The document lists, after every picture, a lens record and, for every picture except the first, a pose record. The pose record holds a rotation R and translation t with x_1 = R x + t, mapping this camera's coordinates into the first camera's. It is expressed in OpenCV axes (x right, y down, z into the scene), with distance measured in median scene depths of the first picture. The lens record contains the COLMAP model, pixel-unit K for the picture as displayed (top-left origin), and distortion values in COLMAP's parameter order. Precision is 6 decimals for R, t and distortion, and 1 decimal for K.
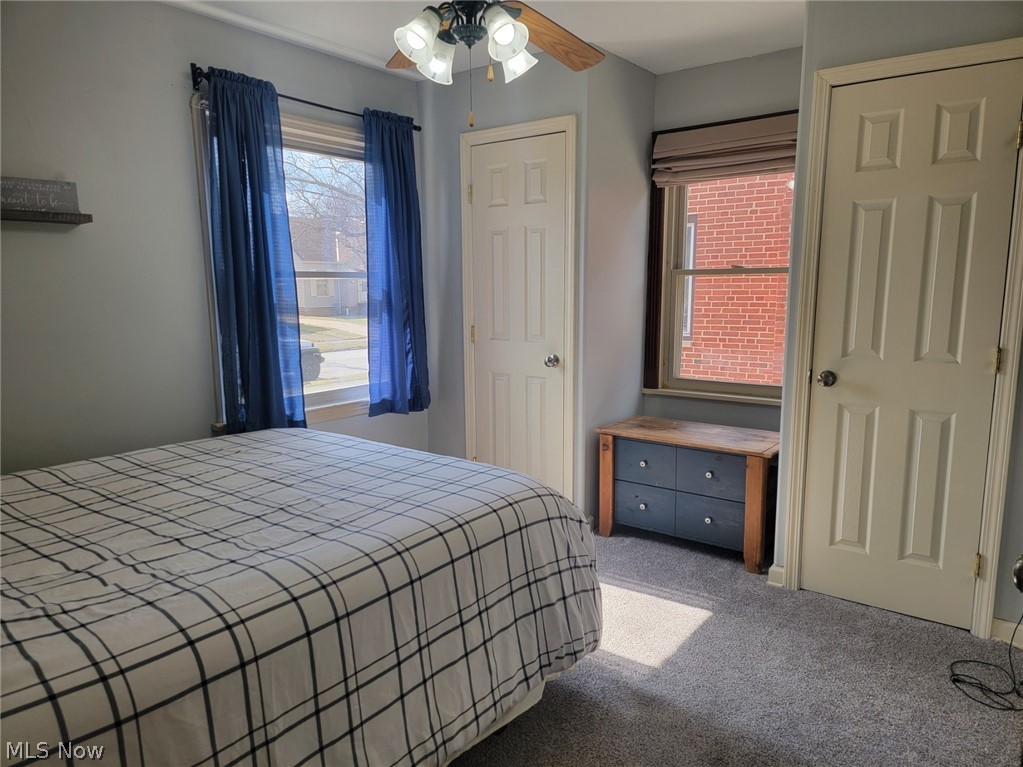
lens RADIAL K [[728.8, 0, 510.2], [0, 728.8, 397.6], [0, 0, 1]] dist [0.051032, 0.000938]
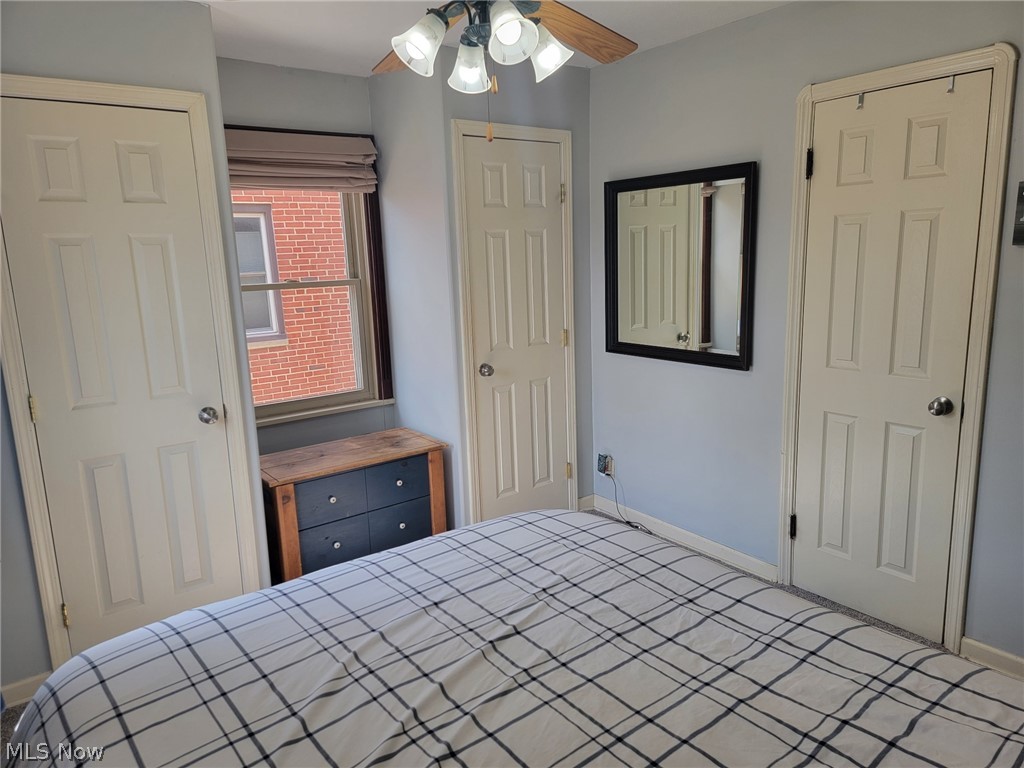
lens RADIAL K [[702.0, 0, 506.7], [0, 702.0, 395.2], [0, 0, 1]] dist [0.087043, -0.066181]
pose [[0.246879, -0.193228, 0.949586, -0.707463], [0.188447, 0.970784, 0.148548, -0.155288], [-0.950547, 0.142273, 0.276079, 0.638739]]
